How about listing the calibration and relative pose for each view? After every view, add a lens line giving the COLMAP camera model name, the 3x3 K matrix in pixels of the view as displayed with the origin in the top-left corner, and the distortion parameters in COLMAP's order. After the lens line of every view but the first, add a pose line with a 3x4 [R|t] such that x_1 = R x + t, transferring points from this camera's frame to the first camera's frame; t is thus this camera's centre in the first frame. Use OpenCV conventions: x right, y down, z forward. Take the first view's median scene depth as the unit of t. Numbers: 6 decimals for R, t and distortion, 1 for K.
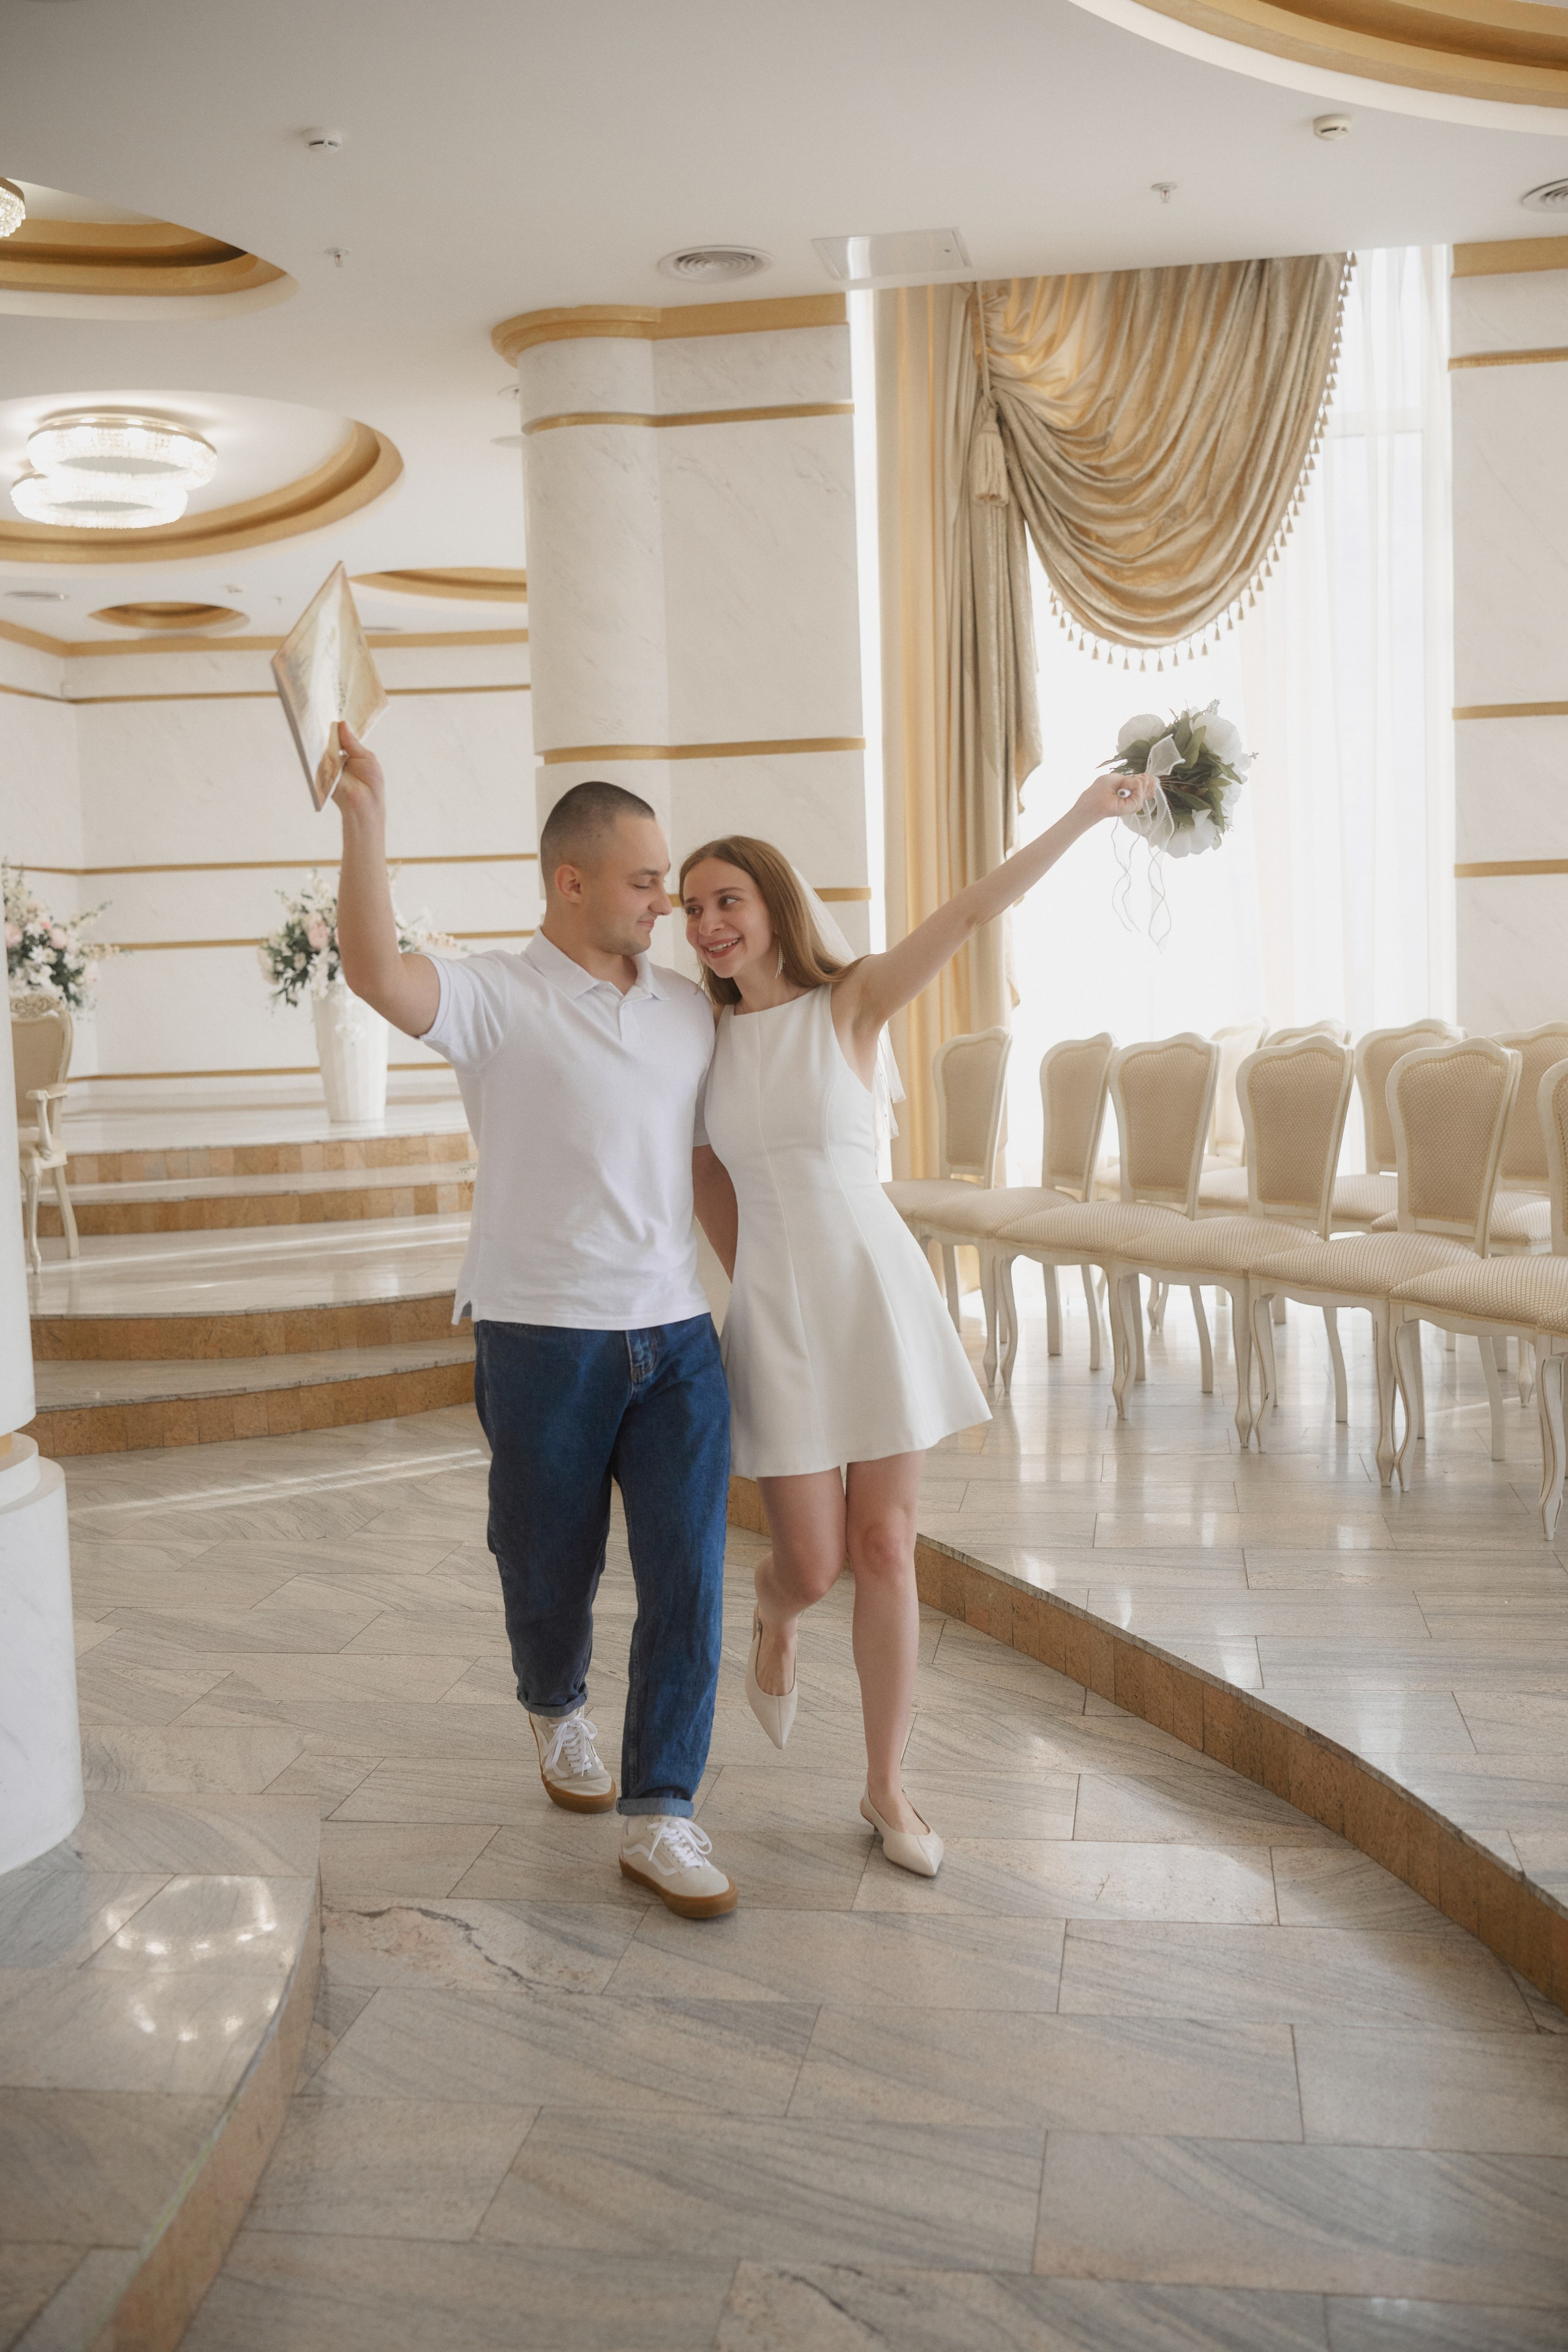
lens RADIAL K [[2306.4, 0, 784.0], [0, 2306.4, 1176.0], [0, 0, 1]] dist [0.001933, -0.005716]
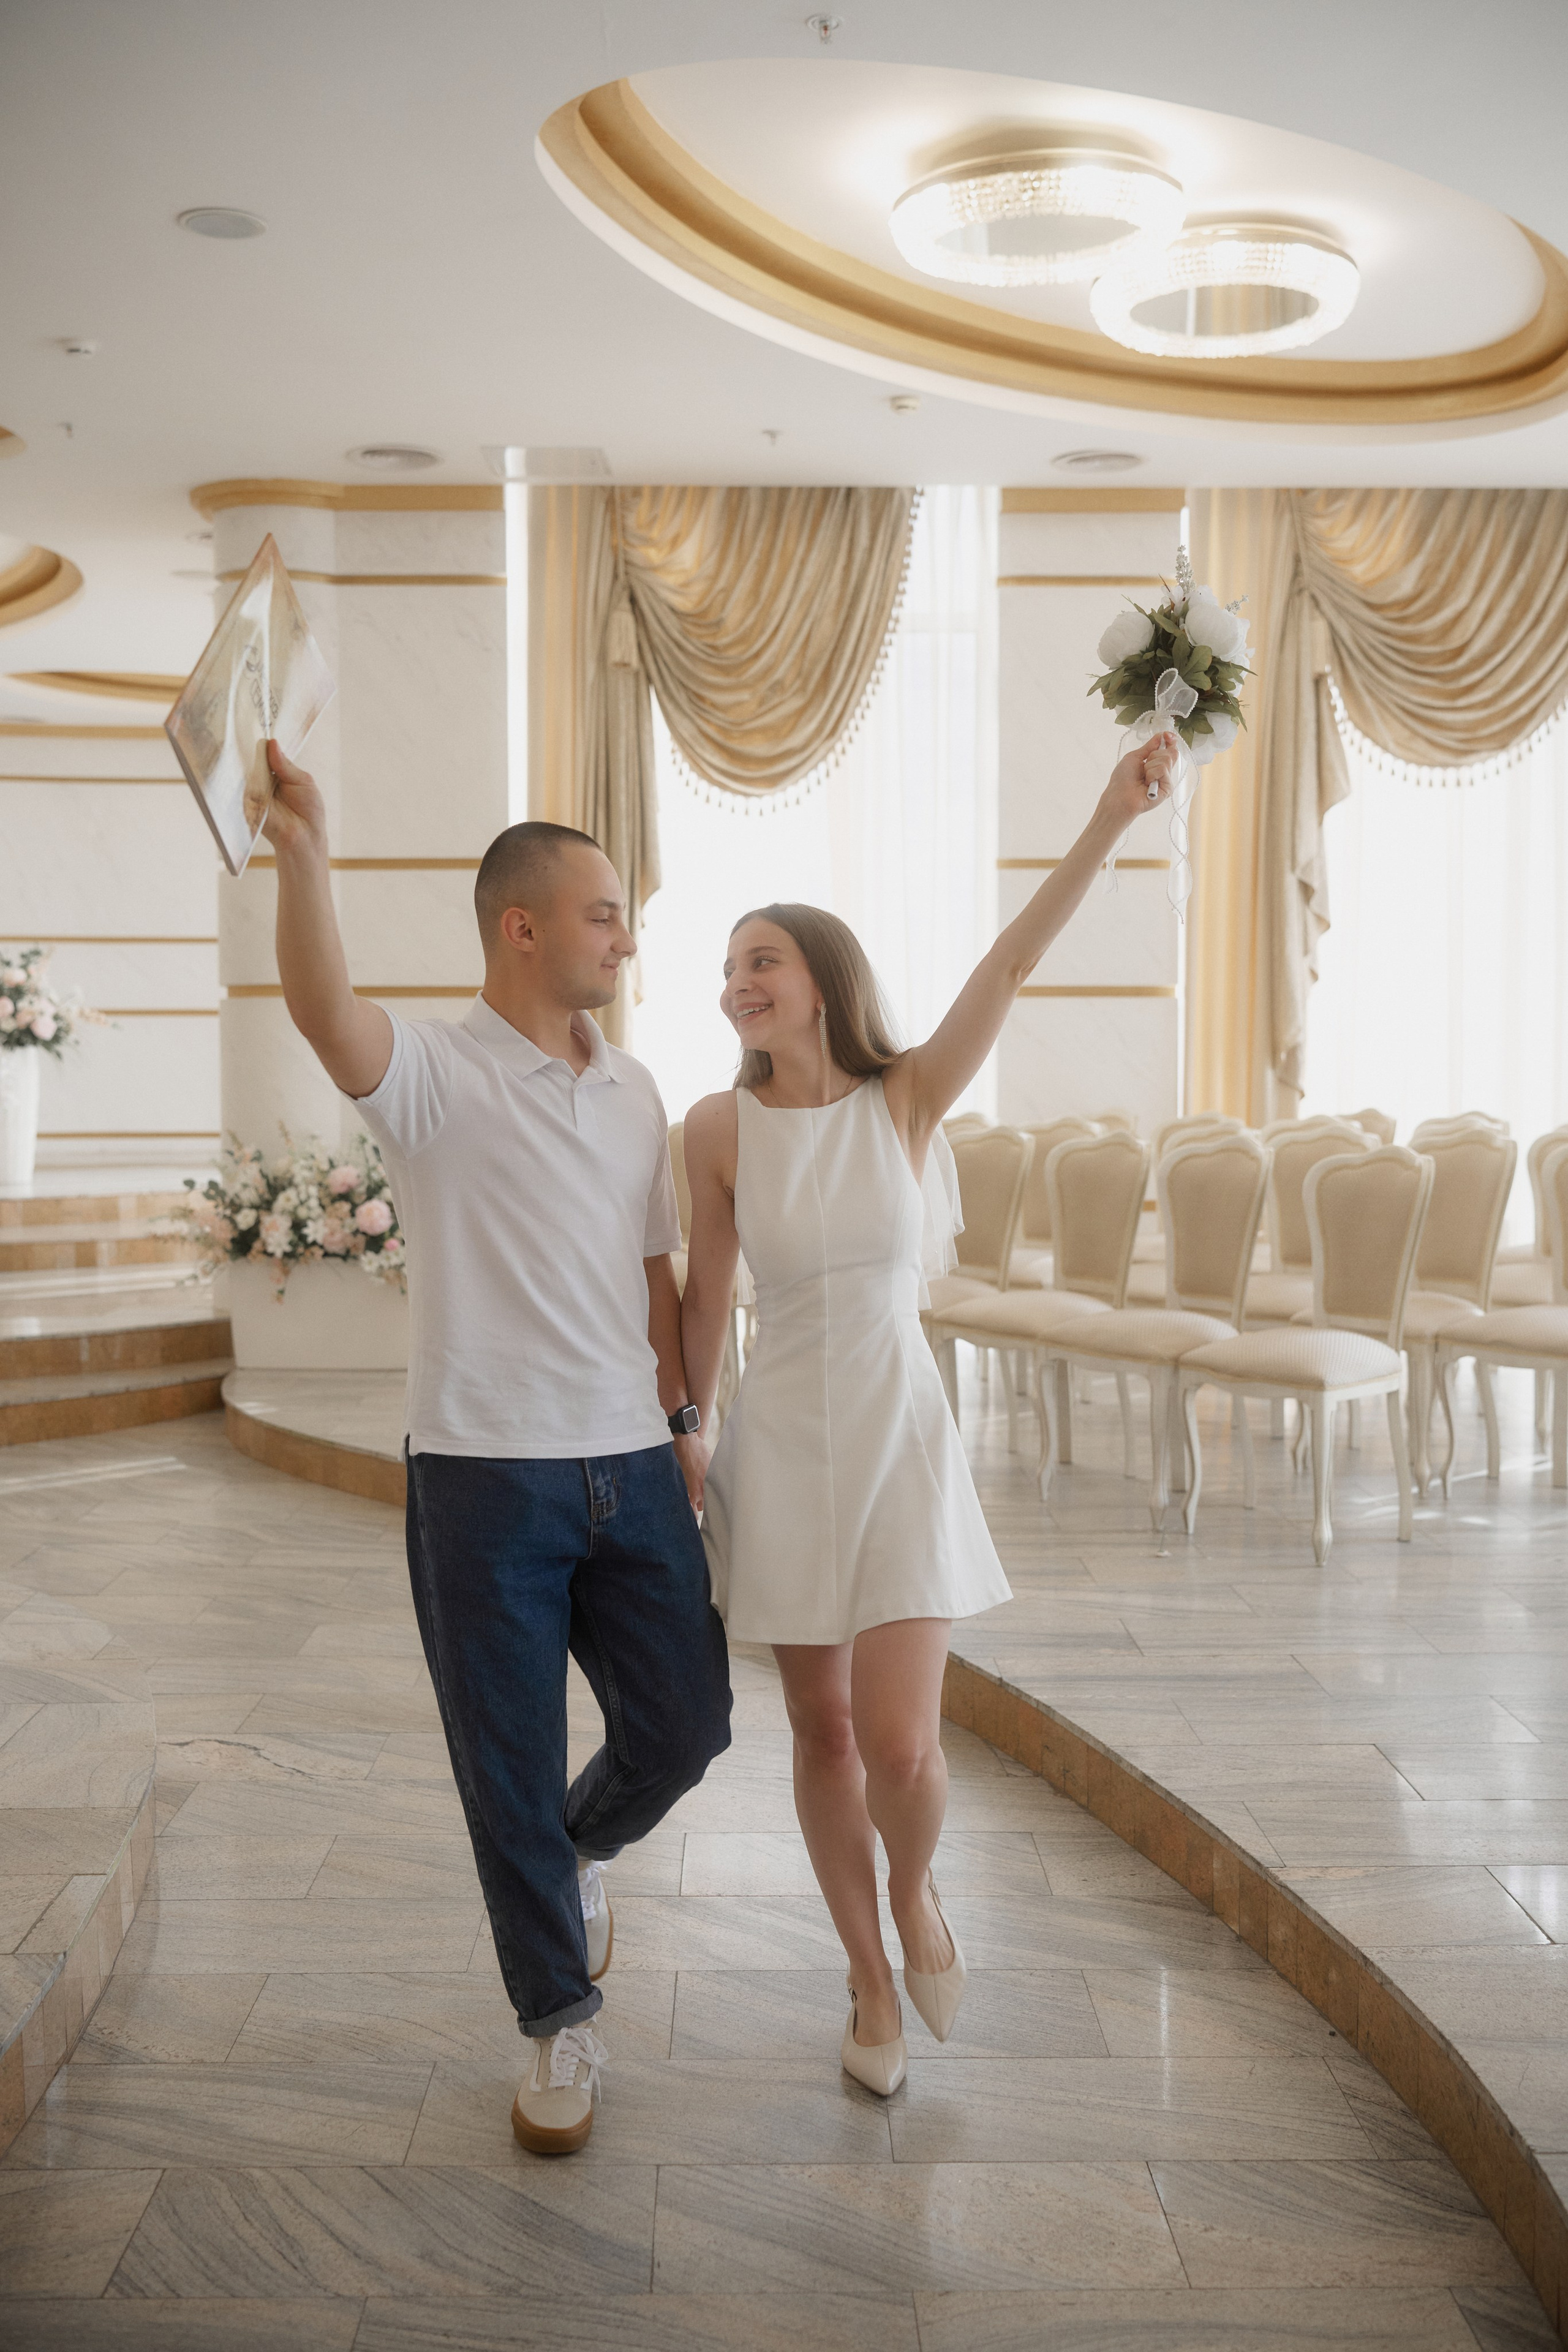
lens RADIAL K [[2306.4, 0, 784.0], [0, 2306.4, 1176.0], [0, 0, 1]] dist [0.001933, -0.005716]
pose [[0.983692, 0.023009, 0.178385, -0.035278], [-0.015979, 0.999042, -0.040750, 0.016729], [-0.179152, 0.037235, 0.983117, -0.176559]]
